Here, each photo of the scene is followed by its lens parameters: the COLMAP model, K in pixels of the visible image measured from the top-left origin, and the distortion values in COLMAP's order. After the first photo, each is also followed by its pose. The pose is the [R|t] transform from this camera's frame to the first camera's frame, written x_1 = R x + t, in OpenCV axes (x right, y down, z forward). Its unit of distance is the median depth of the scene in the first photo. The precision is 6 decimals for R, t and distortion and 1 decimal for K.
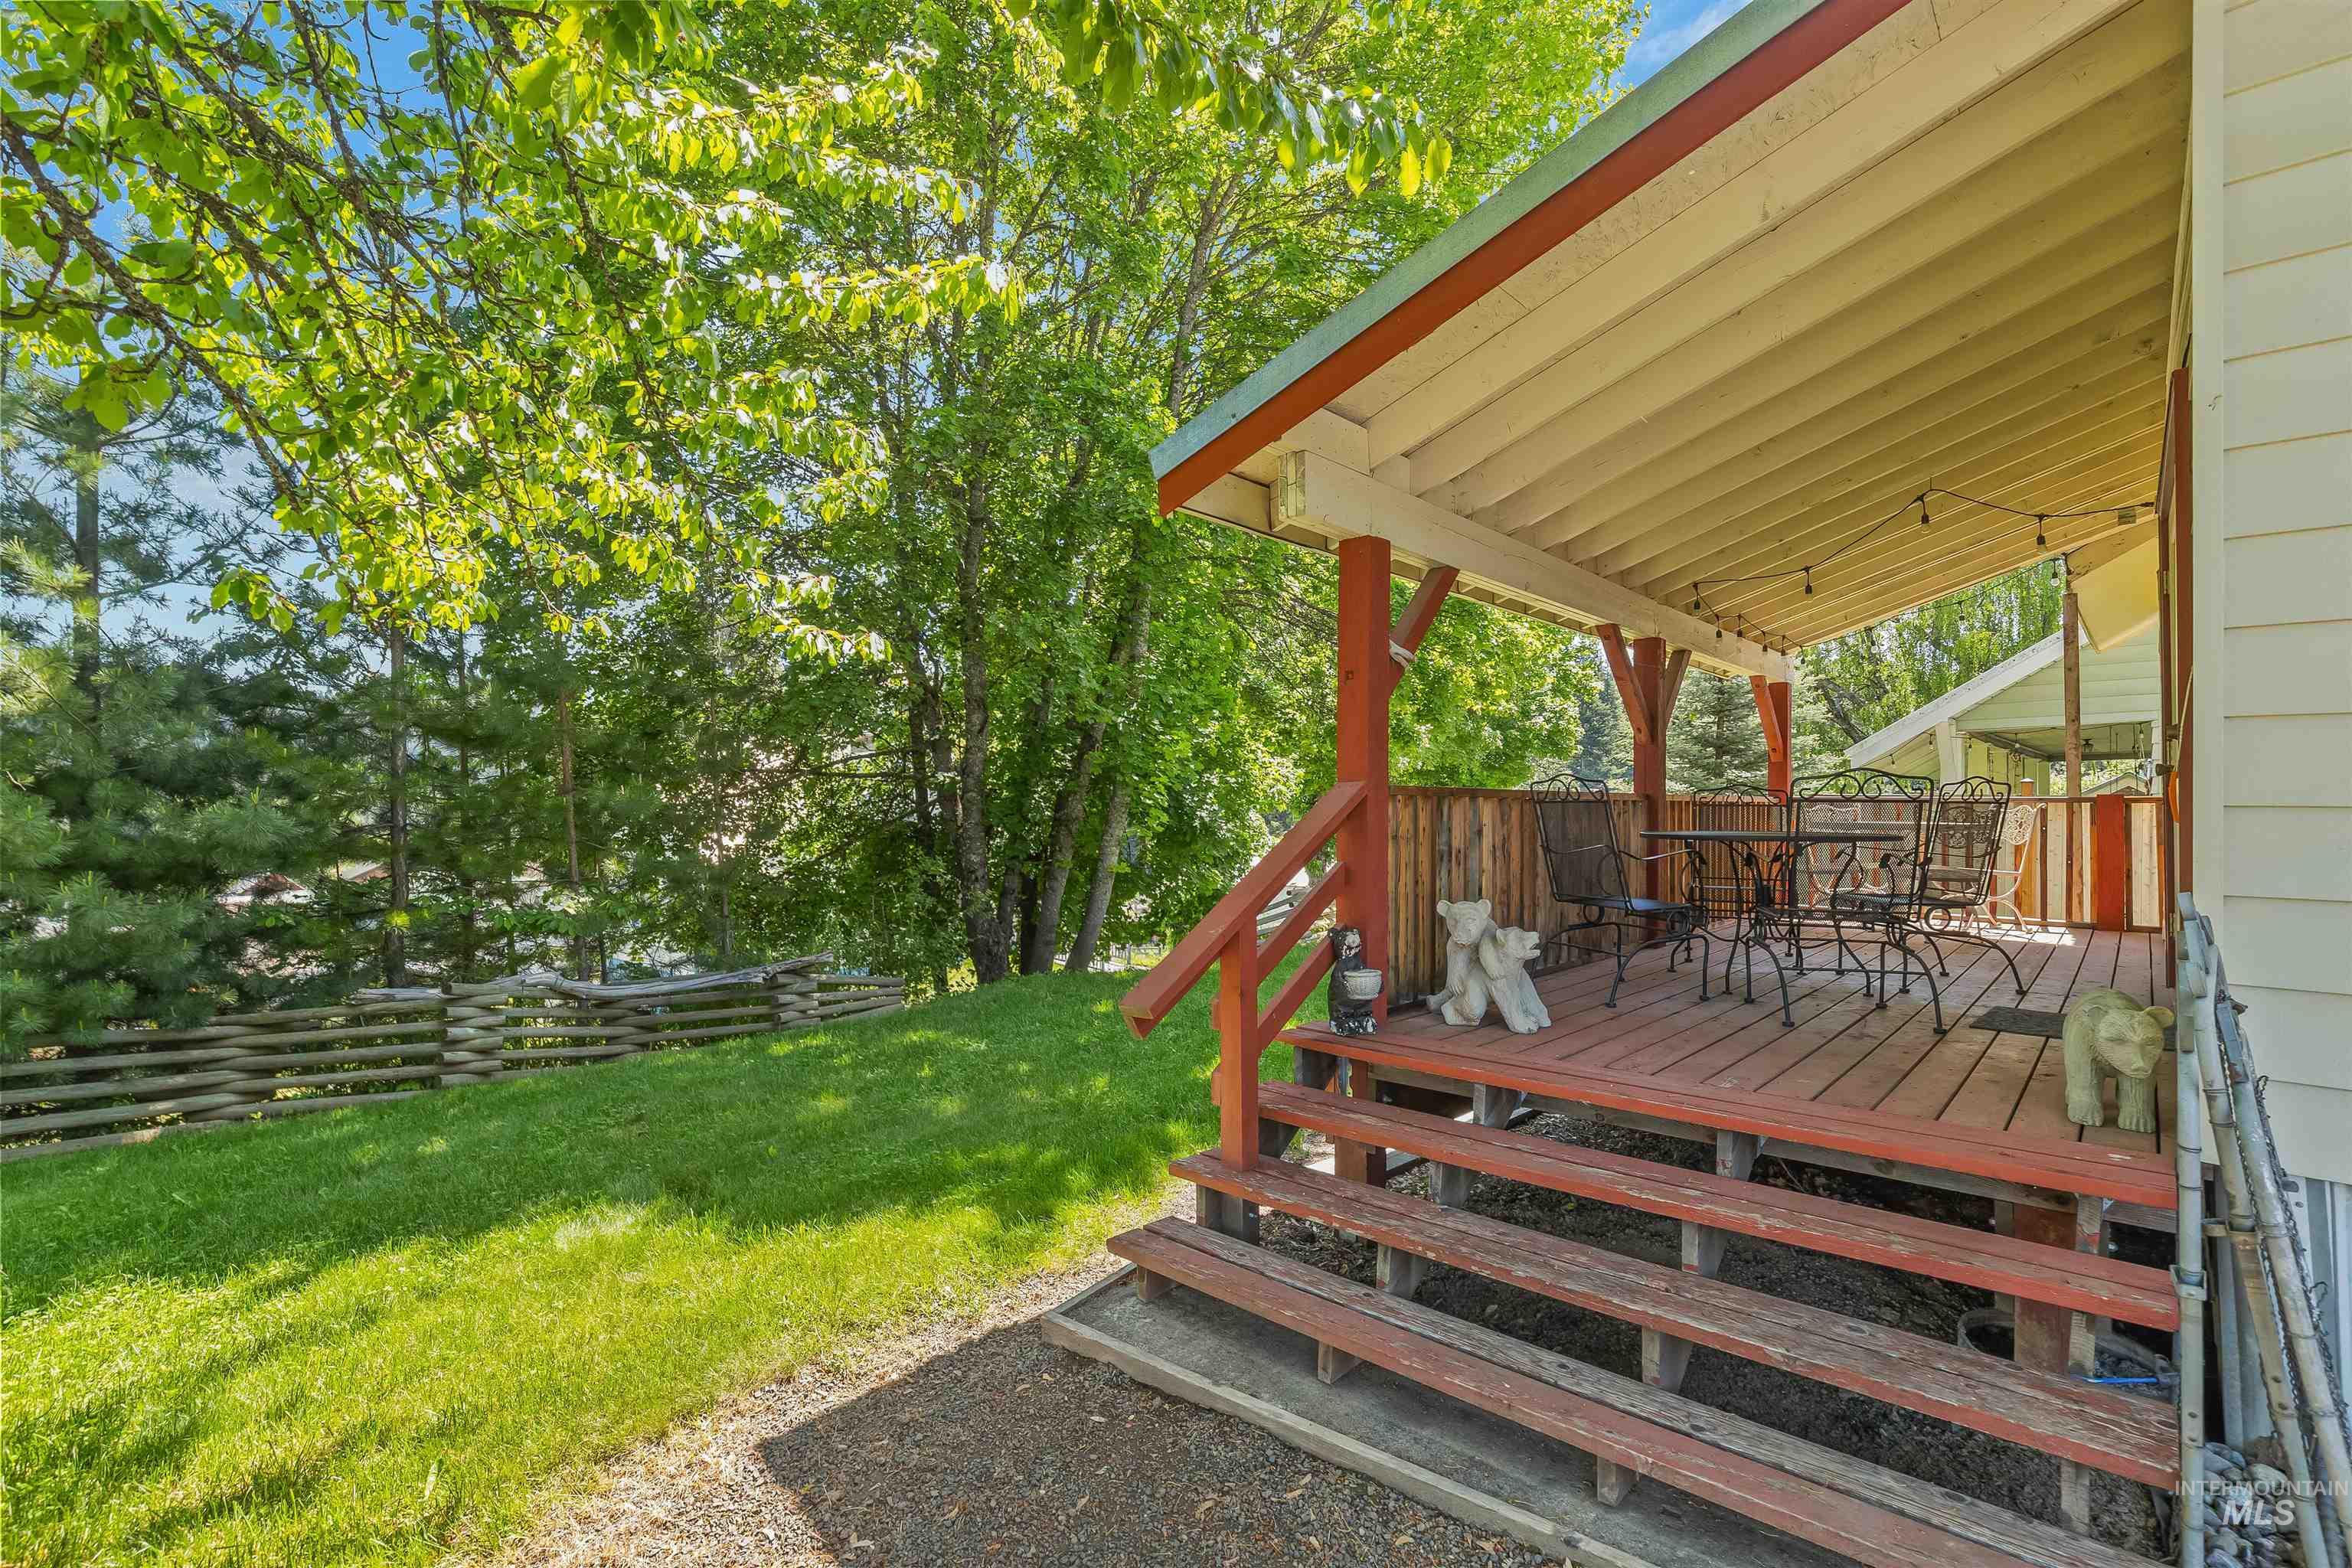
lens RADIAL K [[1067.9, 0, 1175.6], [0, 1067.9, 785.3], [0, 0, 1]] dist [-0.004841, 0.002271]
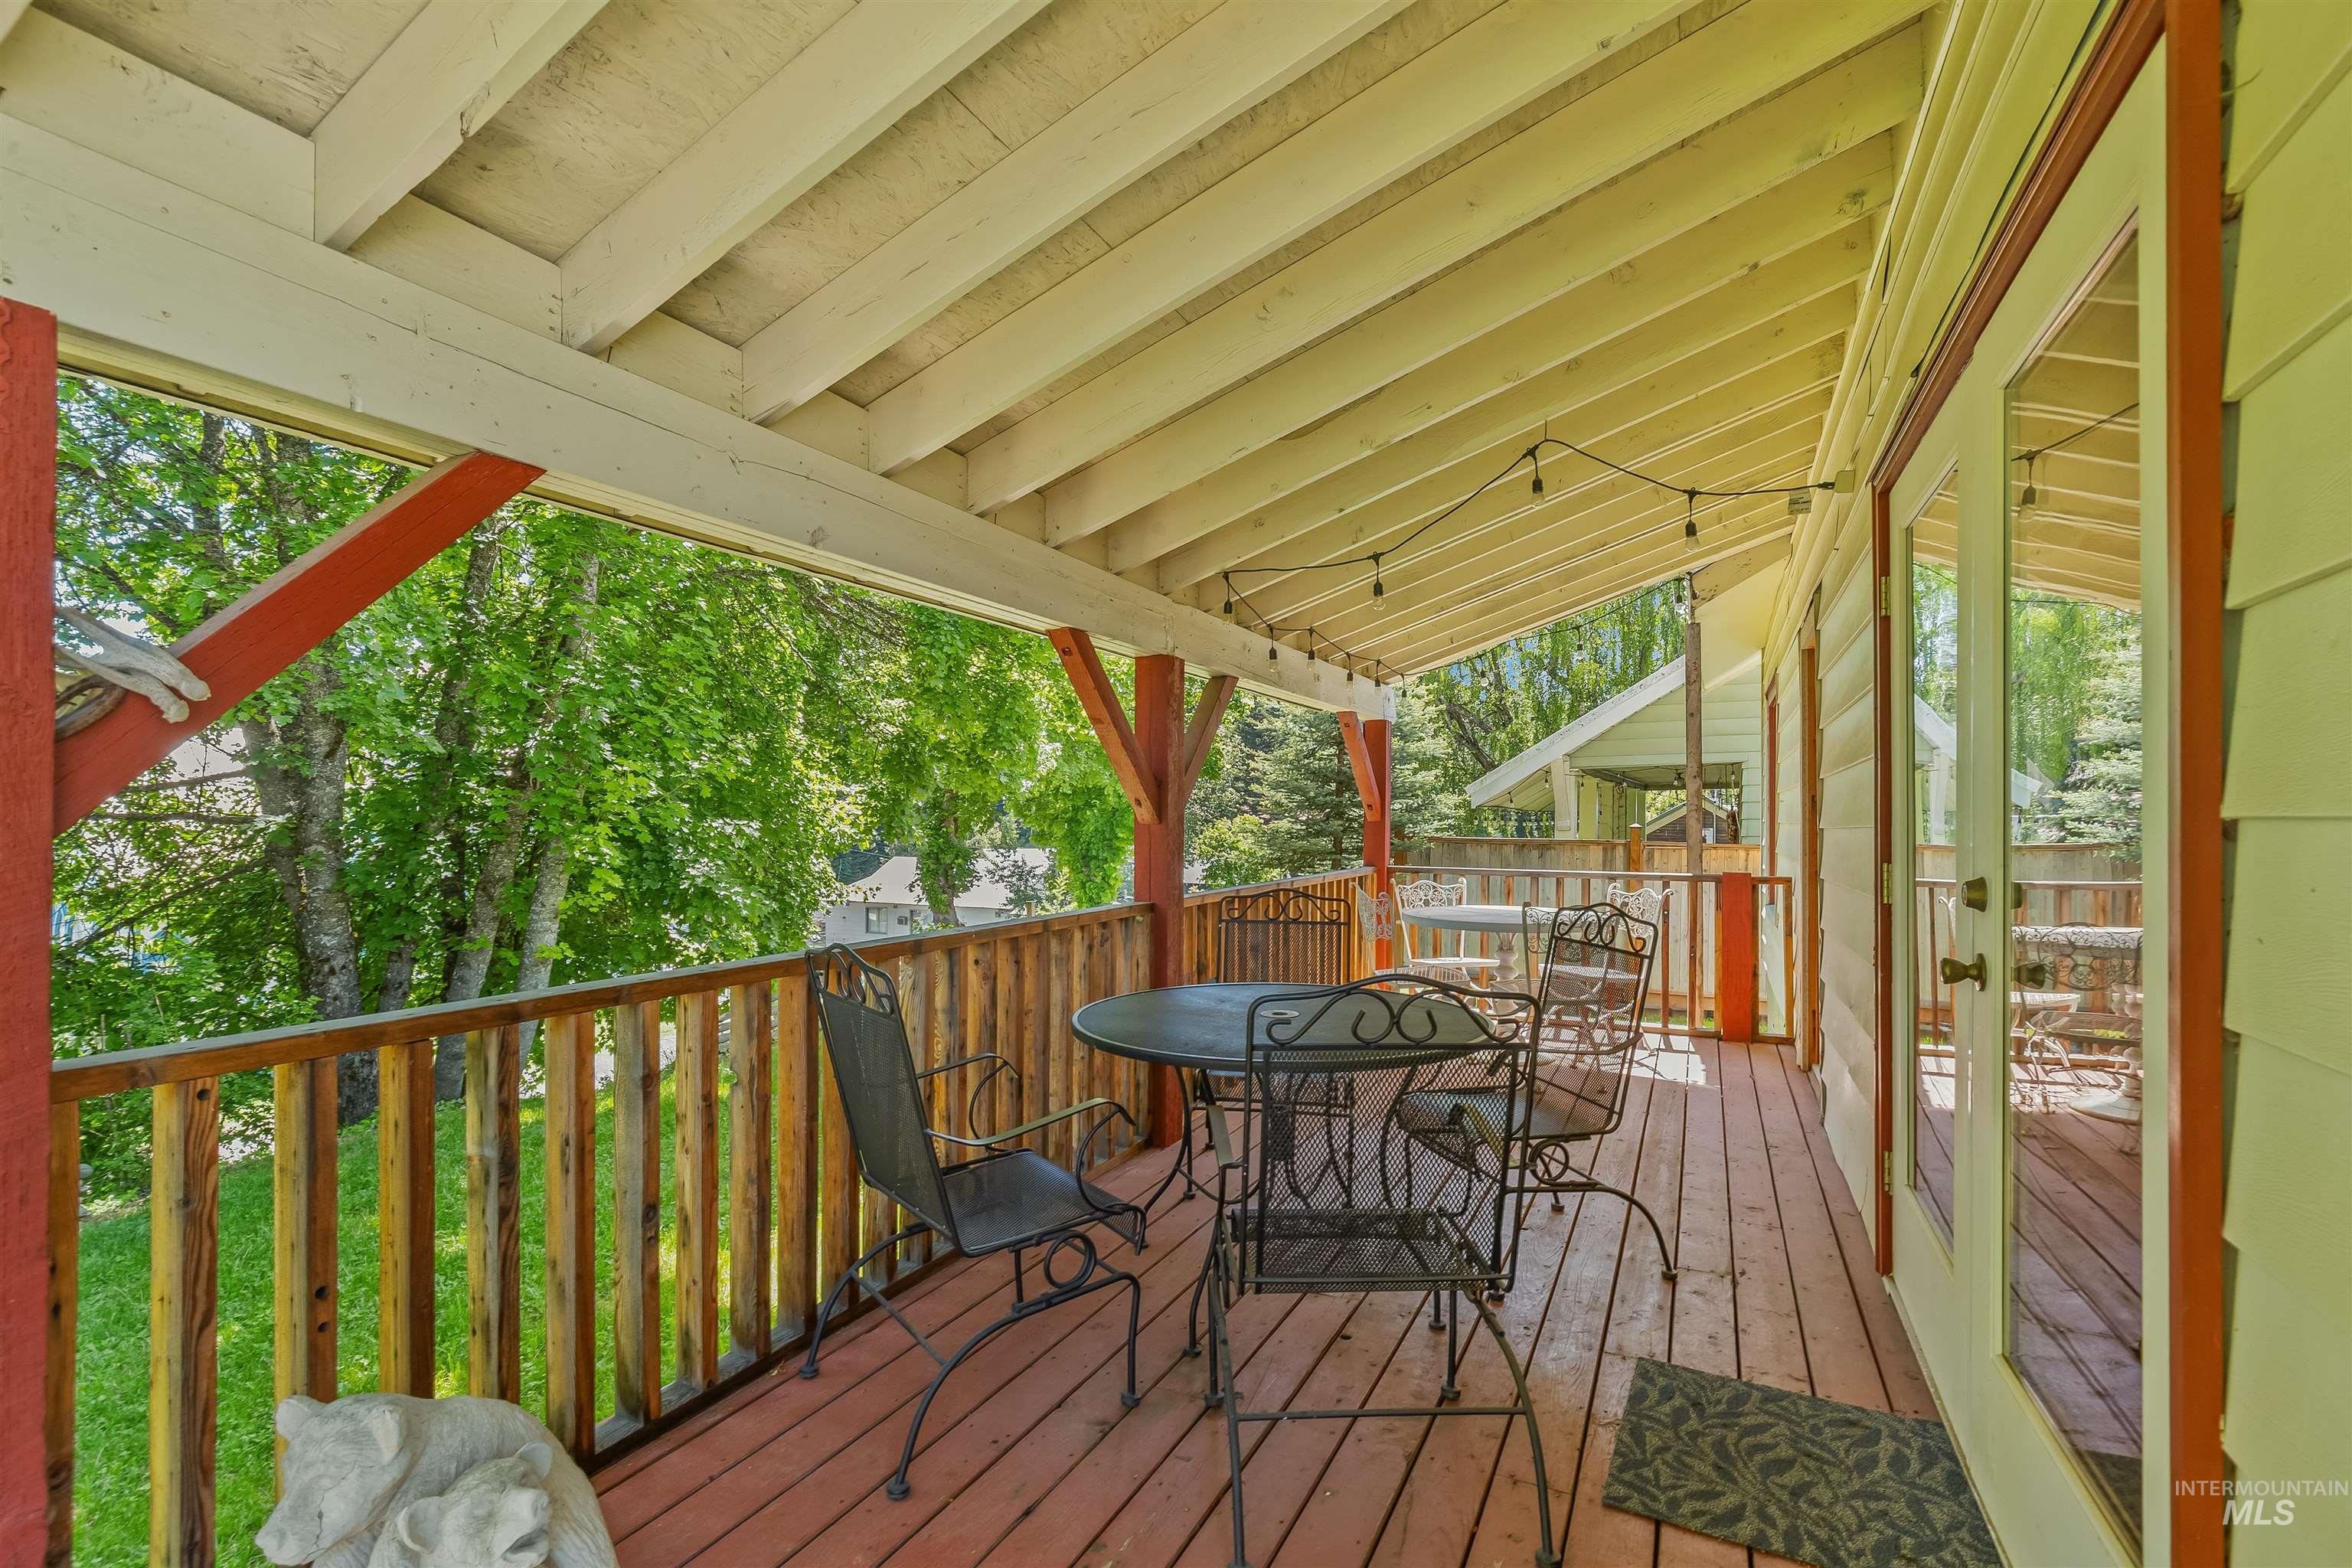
lens RADIAL K [[1067.9, 0, 1171.0], [0, 1067.9, 795.9], [0, 0, 1]] dist [-0.004841, 0.002271]
pose [[0.961972, 0.005093, 0.273102, 0.151896], [-0.006064, 0.999978, 0.002712, -0.030725], [-0.273082, -0.004265, 0.961981, 0.211876]]
